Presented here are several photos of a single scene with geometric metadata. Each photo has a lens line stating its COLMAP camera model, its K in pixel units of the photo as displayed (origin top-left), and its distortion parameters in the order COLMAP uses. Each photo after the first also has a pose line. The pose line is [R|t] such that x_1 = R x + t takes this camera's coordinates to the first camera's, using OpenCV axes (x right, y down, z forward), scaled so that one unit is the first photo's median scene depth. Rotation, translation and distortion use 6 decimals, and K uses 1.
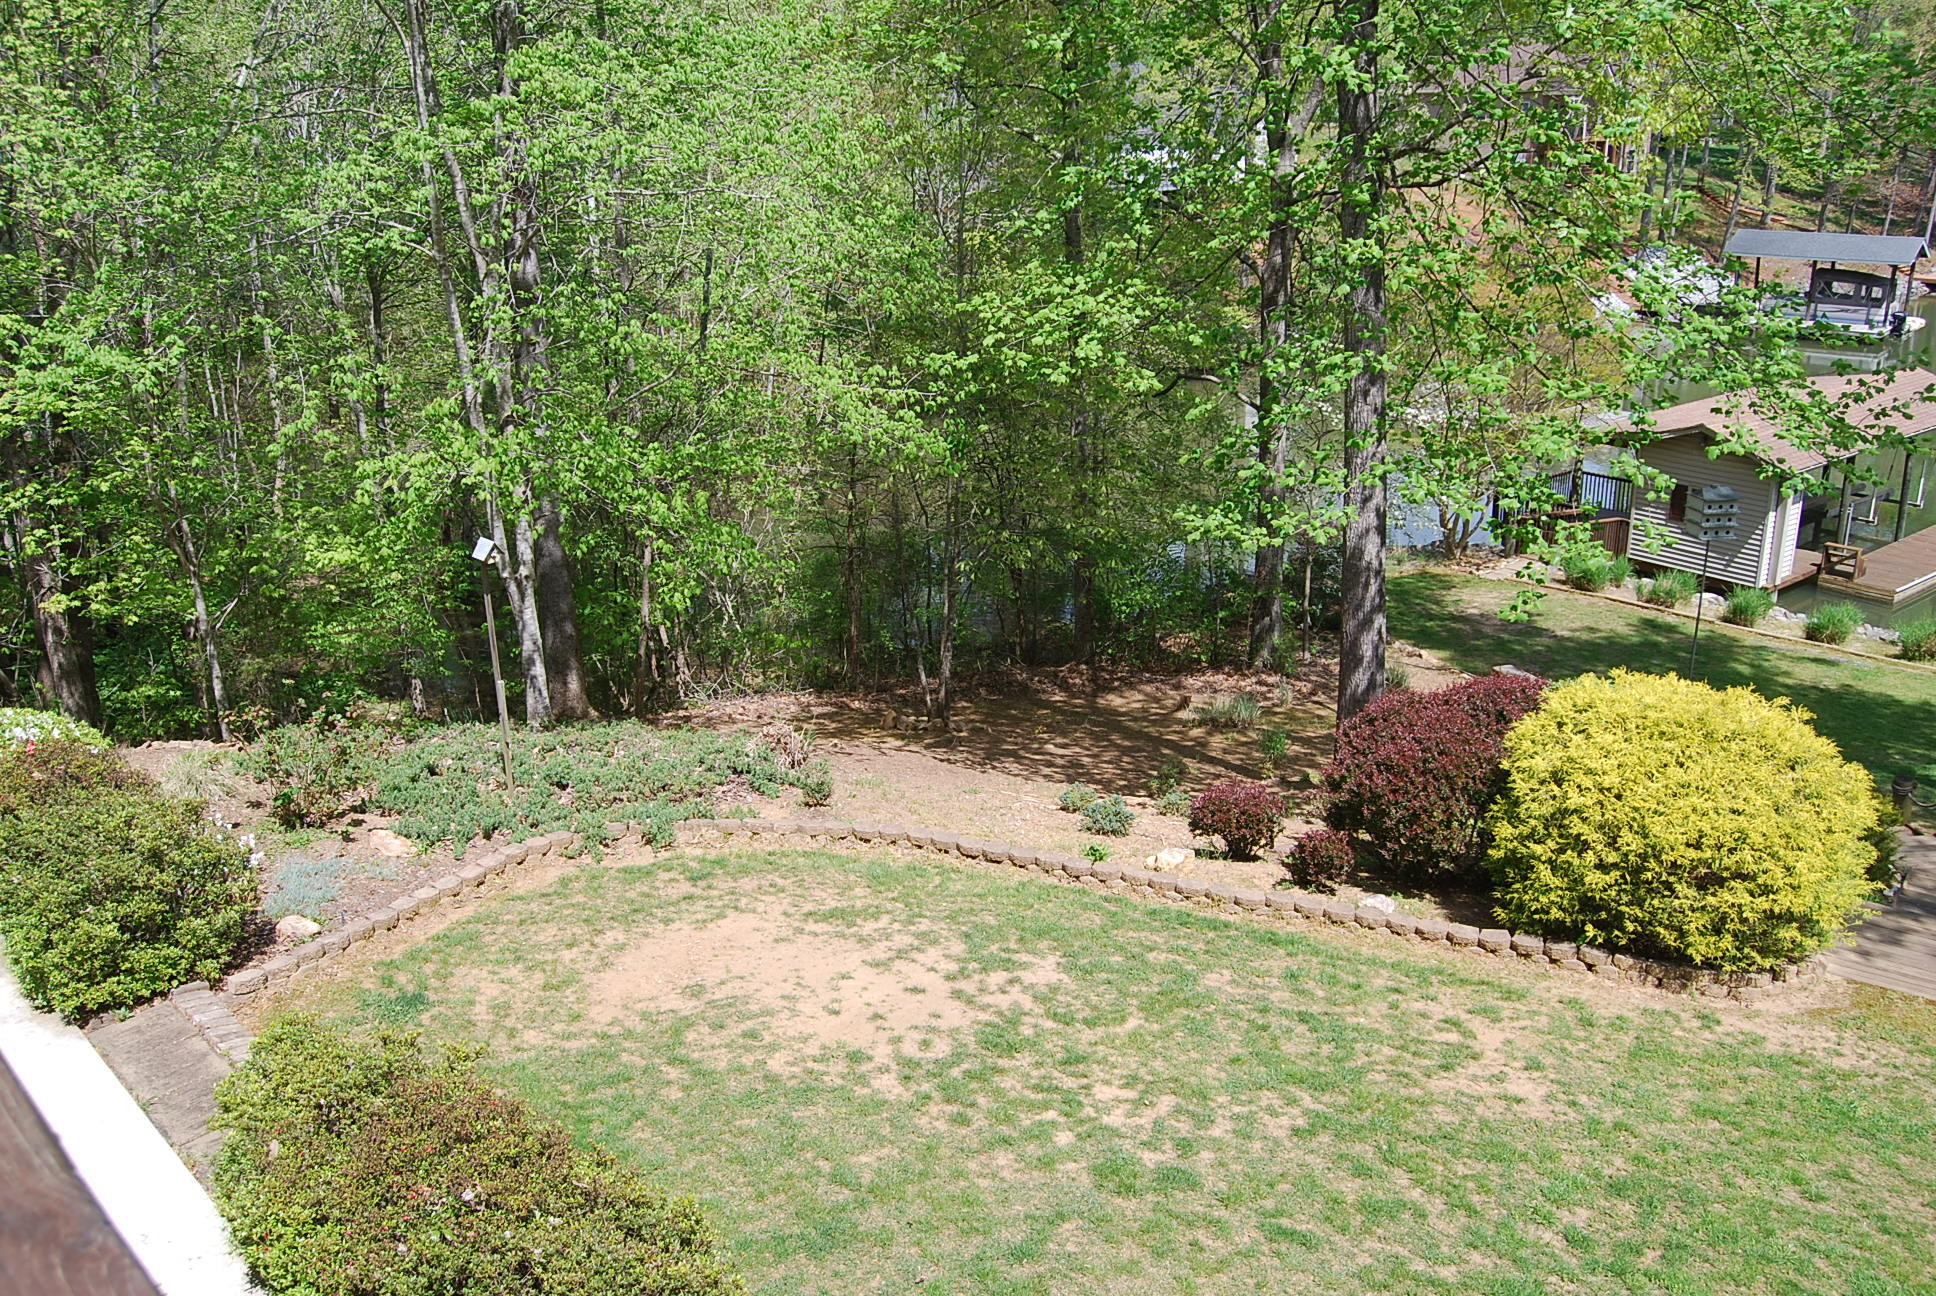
lens RADIAL K [[1518.8, 0, 973.6], [0, 1518.8, 644.3], [0, 0, 1]] dist [-0.099357, 0.038950]
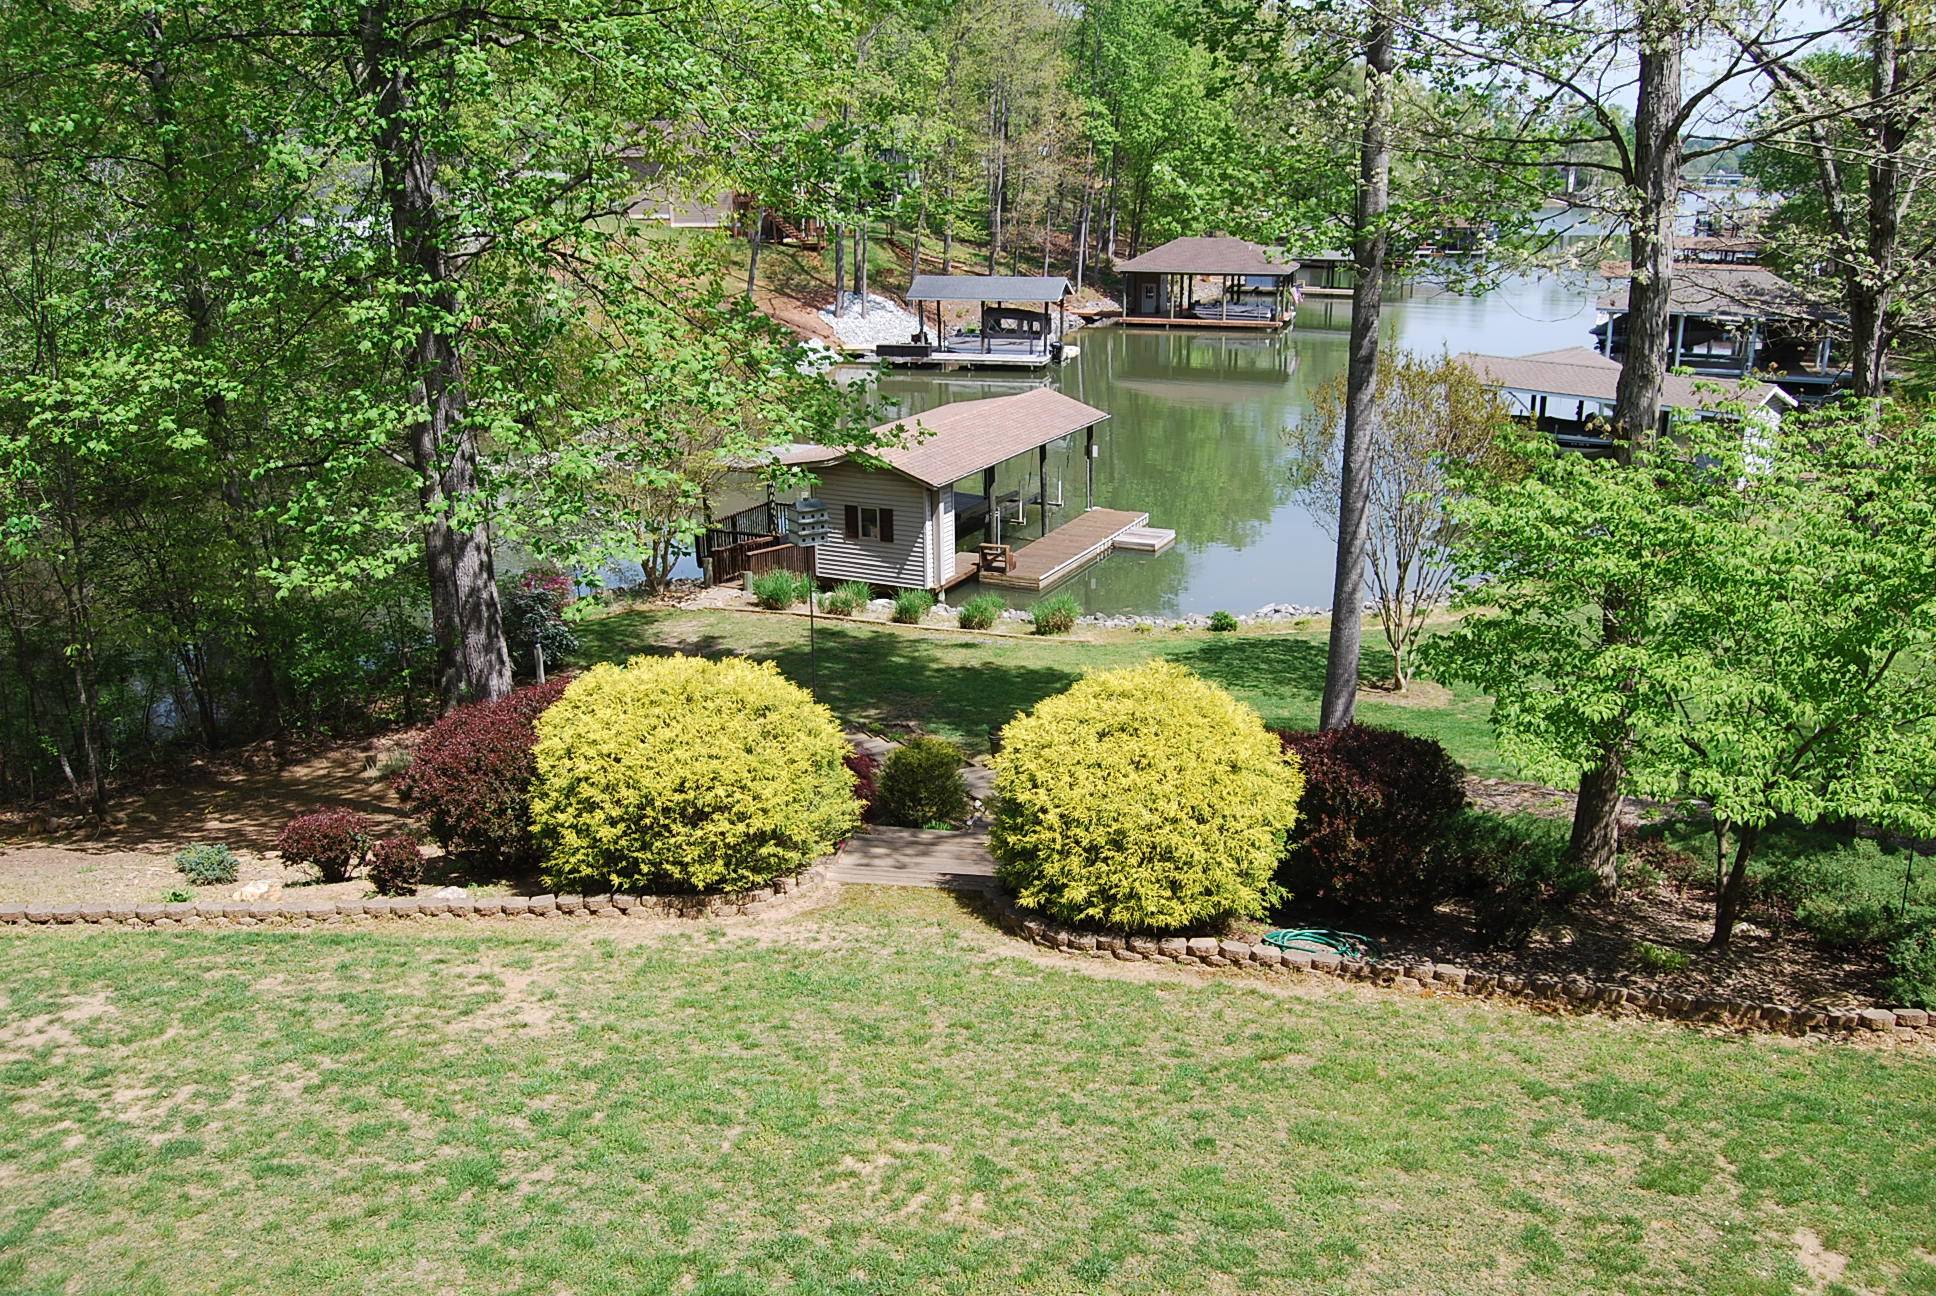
lens RADIAL K [[1518.8, 0, 973.6], [0, 1518.8, 644.3], [0, 0, 1]] dist [-0.099357, 0.038950]
pose [[0.887960, -0.120170, 0.443944, 0.161334], [0.137176, 0.990527, -0.006252, 0.056268], [-0.438988, 0.066450, 0.896033, -0.178360]]
